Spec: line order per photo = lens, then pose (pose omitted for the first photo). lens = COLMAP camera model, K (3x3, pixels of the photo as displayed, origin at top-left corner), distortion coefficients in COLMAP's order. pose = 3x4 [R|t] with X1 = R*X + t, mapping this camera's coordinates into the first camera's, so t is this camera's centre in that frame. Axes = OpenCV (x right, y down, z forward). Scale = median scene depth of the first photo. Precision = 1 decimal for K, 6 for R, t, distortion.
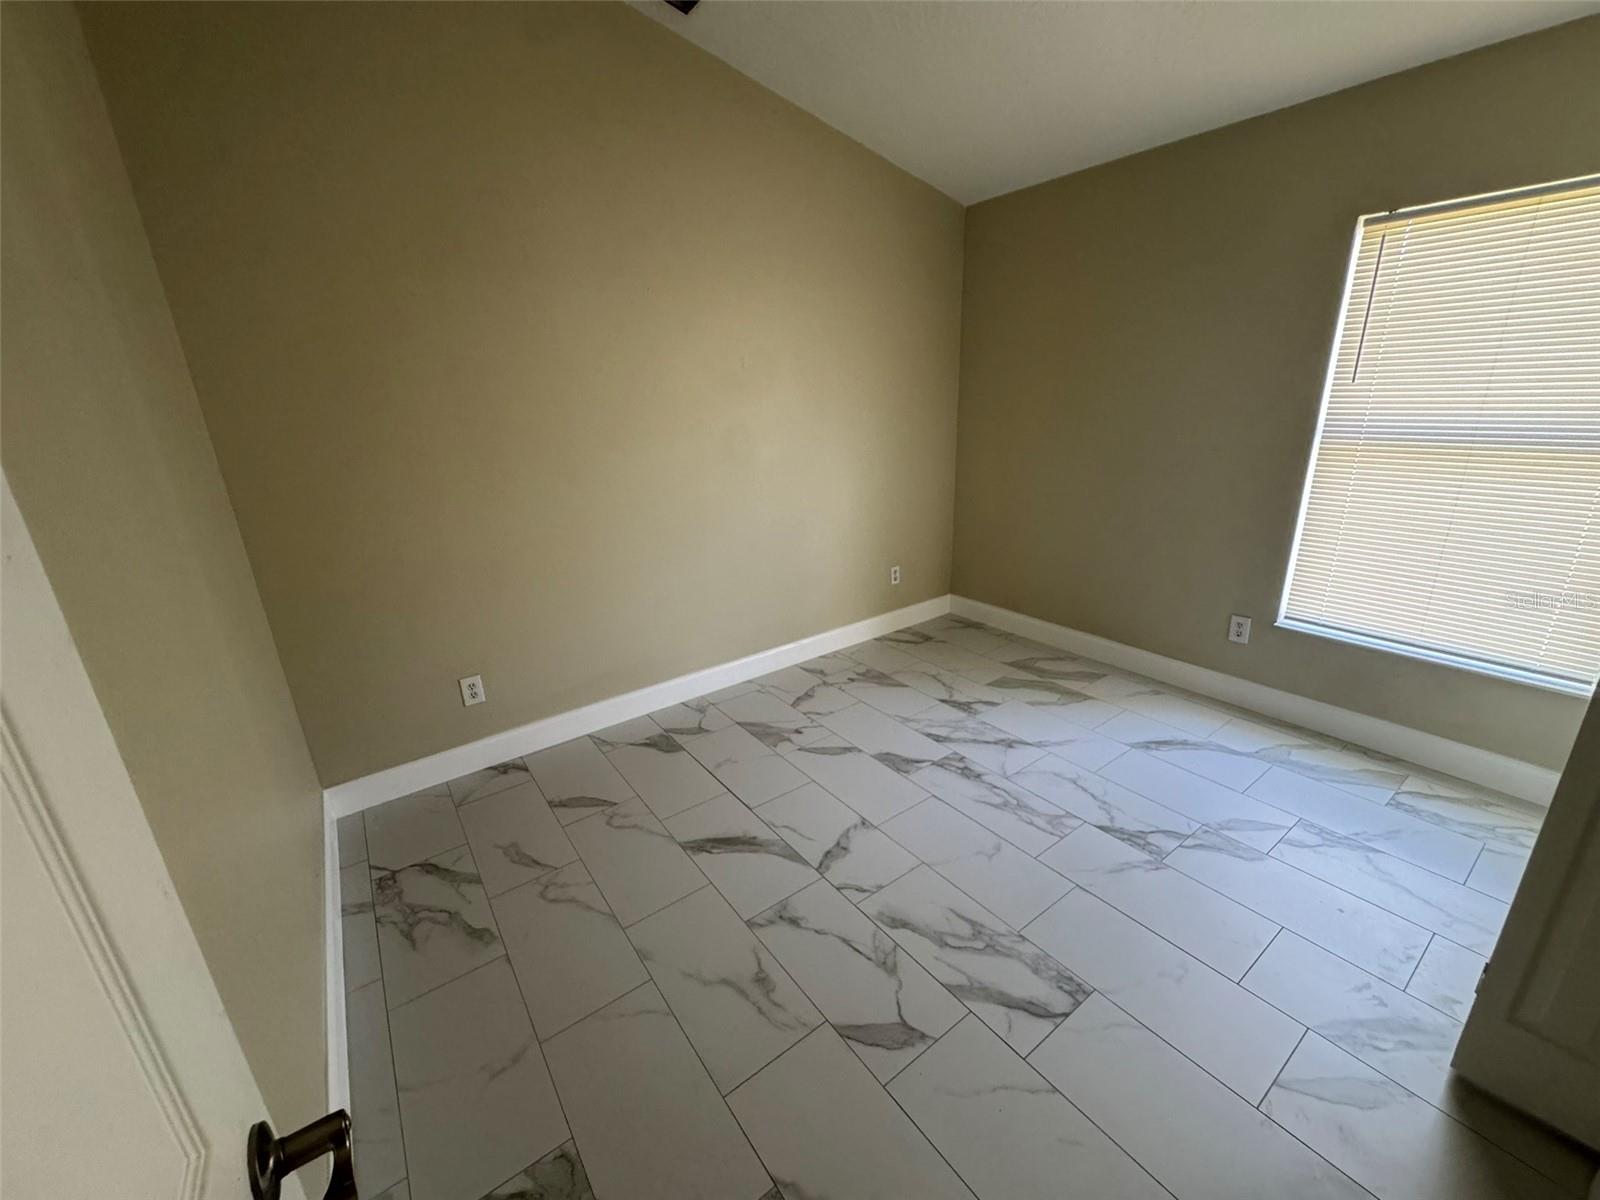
lens RADIAL K [[640.0, 0, 802.1], [0, 640.0, 592.3], [0, 0, 1]] dist [-0.003283, 0.000400]
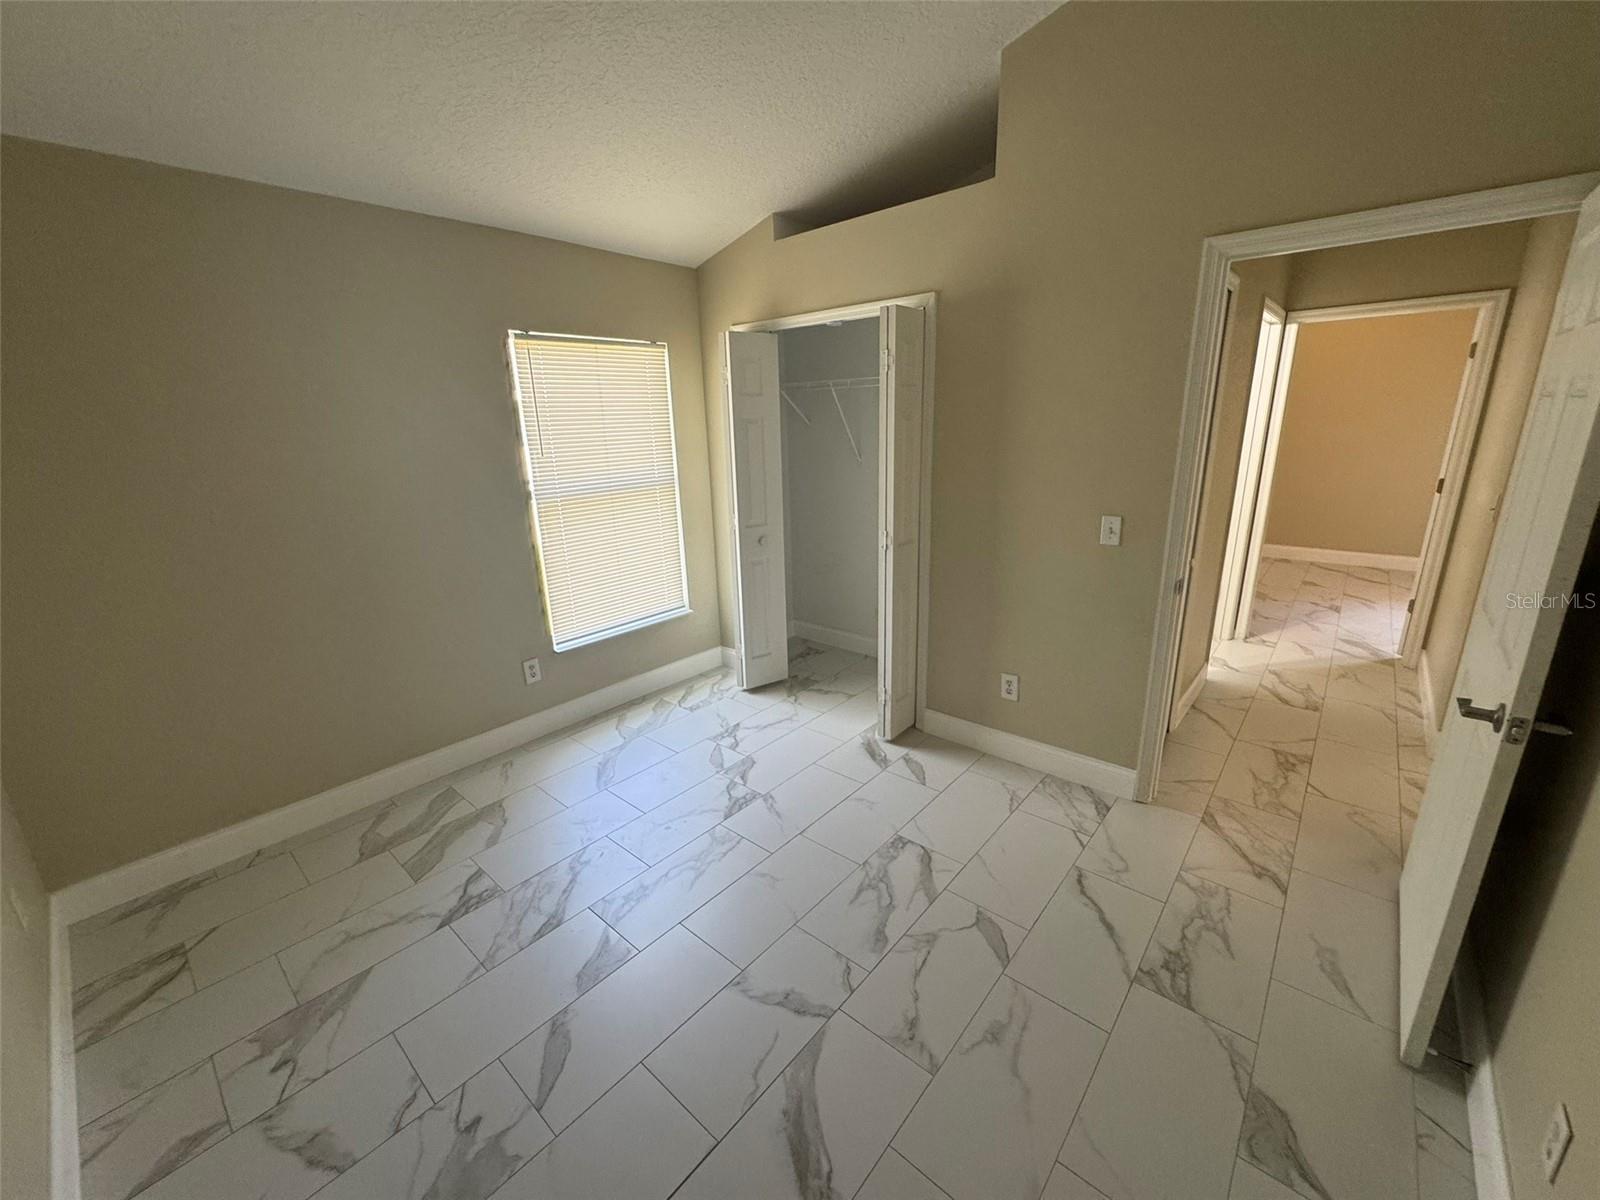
lens RADIAL K [[640.0, 0, 797.6], [0, 640.0, 591.3], [0, 0, 1]] dist [-0.003283, 0.000400]
pose [[-0.214547, -0.210416, 0.953779, -0.590558], [0.335072, 0.901400, 0.274233, -0.283974], [-0.917440, 0.378421, -0.122888, 0.849895]]
